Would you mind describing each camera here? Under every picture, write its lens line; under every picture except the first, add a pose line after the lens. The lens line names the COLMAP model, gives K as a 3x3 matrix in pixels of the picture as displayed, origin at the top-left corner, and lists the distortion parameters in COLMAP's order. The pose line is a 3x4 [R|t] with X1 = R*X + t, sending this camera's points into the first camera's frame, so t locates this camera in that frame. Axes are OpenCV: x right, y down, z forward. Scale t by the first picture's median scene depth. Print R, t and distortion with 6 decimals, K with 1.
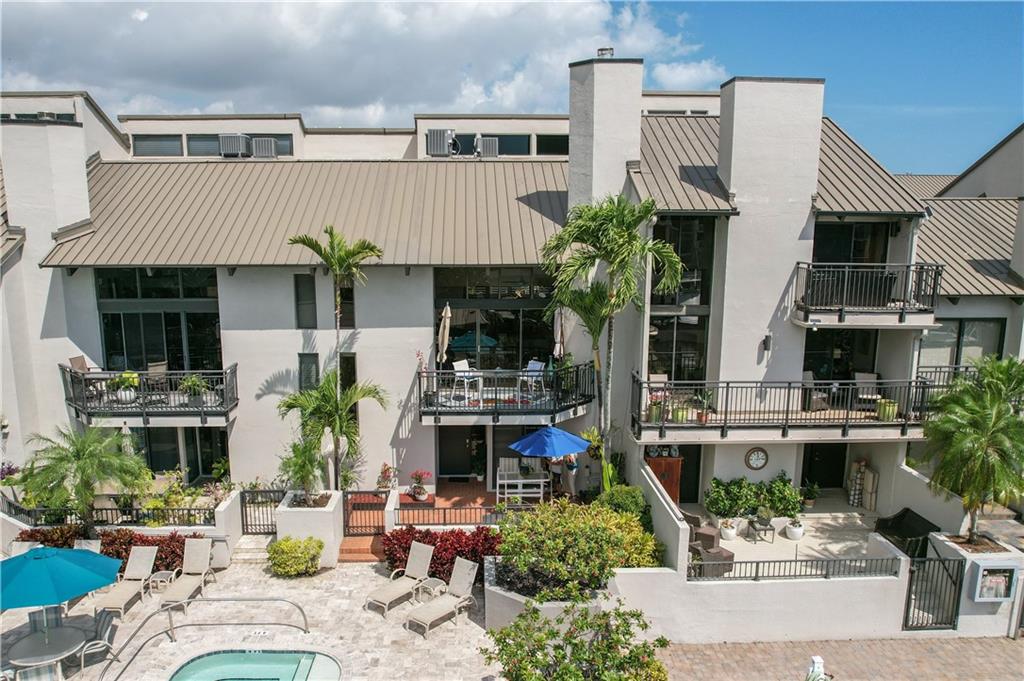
lens RADIAL K [[757.4, 0, 495.8], [0, 757.4, 363.7], [0, 0, 1]] dist [-0.045895, 0.001537]
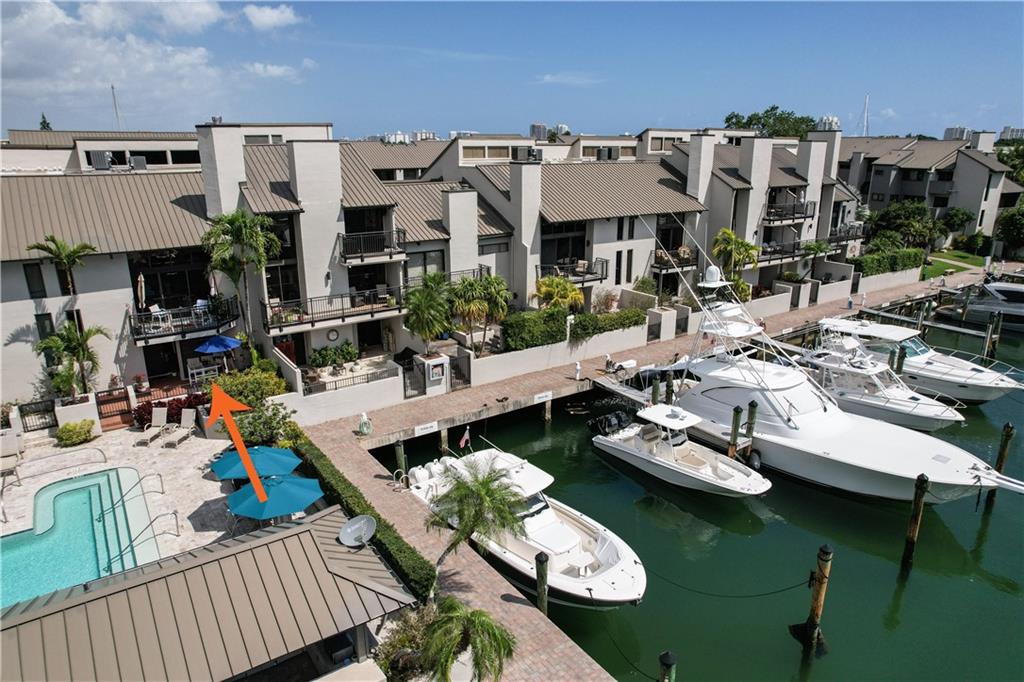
lens RADIAL K [[646.3, 0, 515.0], [0, 646.3, 347.9], [0, 0, 1]] dist [-0.089172, 0.079898]
pose [[0.835768, -0.167062, 0.523050, -0.132485], [0.103175, 0.983404, 0.149239, -0.040192], [-0.539302, -0.070763, 0.839134, -0.648076]]
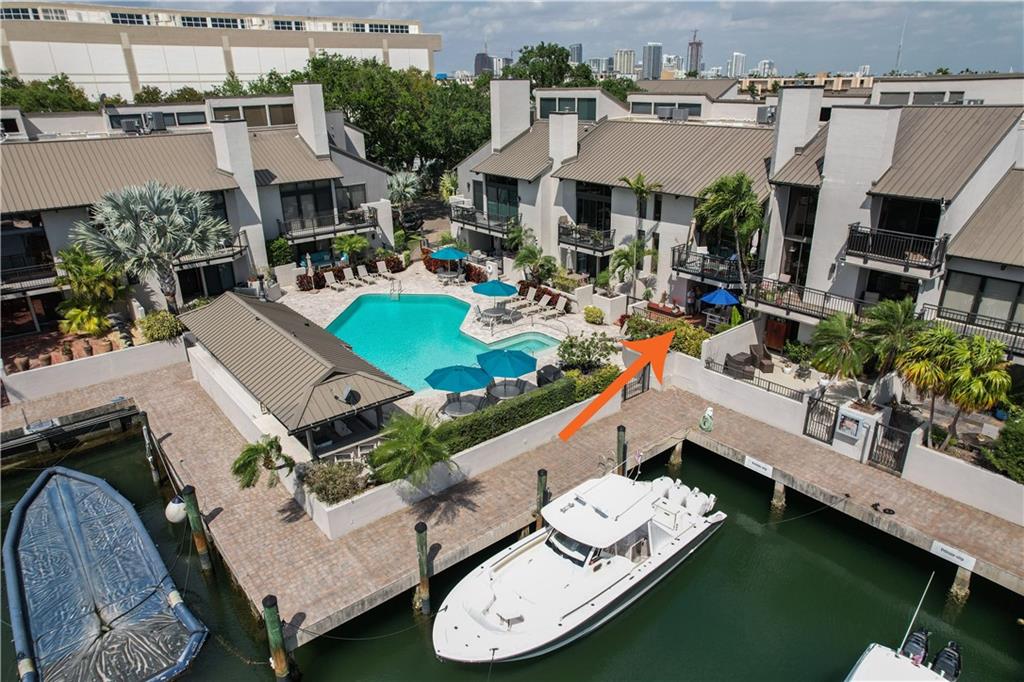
lens RADIAL K [[646.3, 0, 515.0], [0, 646.3, 347.9], [0, 0, 1]] dist [-0.089172, 0.079898]
pose [[0.614814, 0.289430, -0.733644, 0.975696], [-0.129306, 0.954632, 0.268250, -0.139910], [0.778000, -0.070059, 0.624346, -0.418670]]
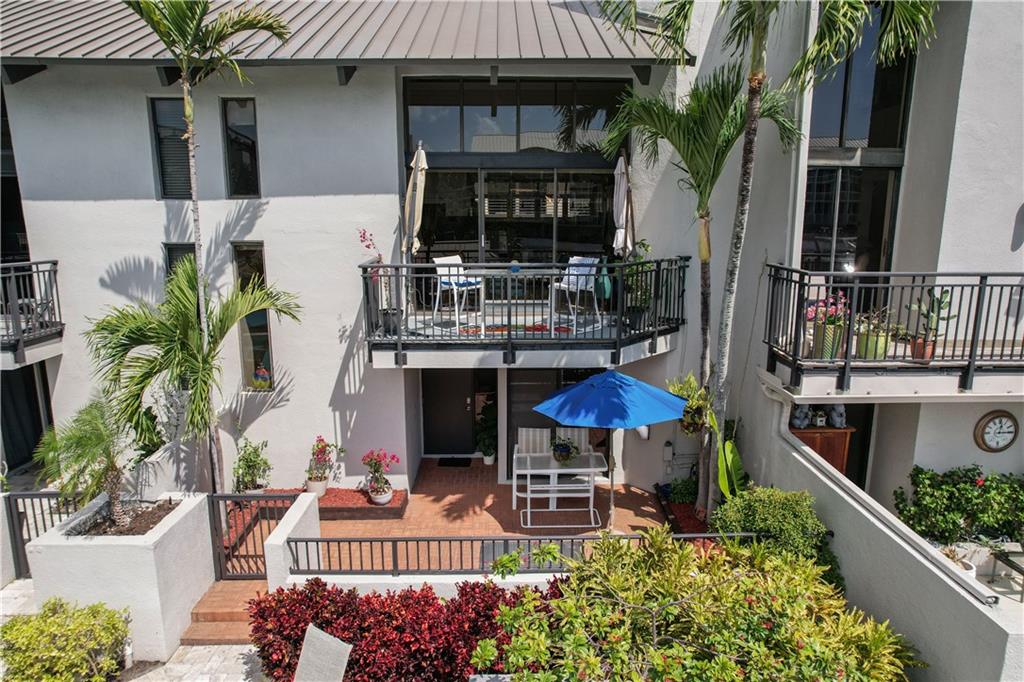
lens RADIAL K [[646.3, 0, 515.0], [0, 646.3, 347.9], [0, 0, 1]] dist [-0.089172, 0.079898]
pose [[0.999851, -0.000134, -0.017243, 0.012037], [0.000308, 0.999949, 0.010111, 0.063036], [0.017241, -0.010115, 0.999800, 0.552019]]
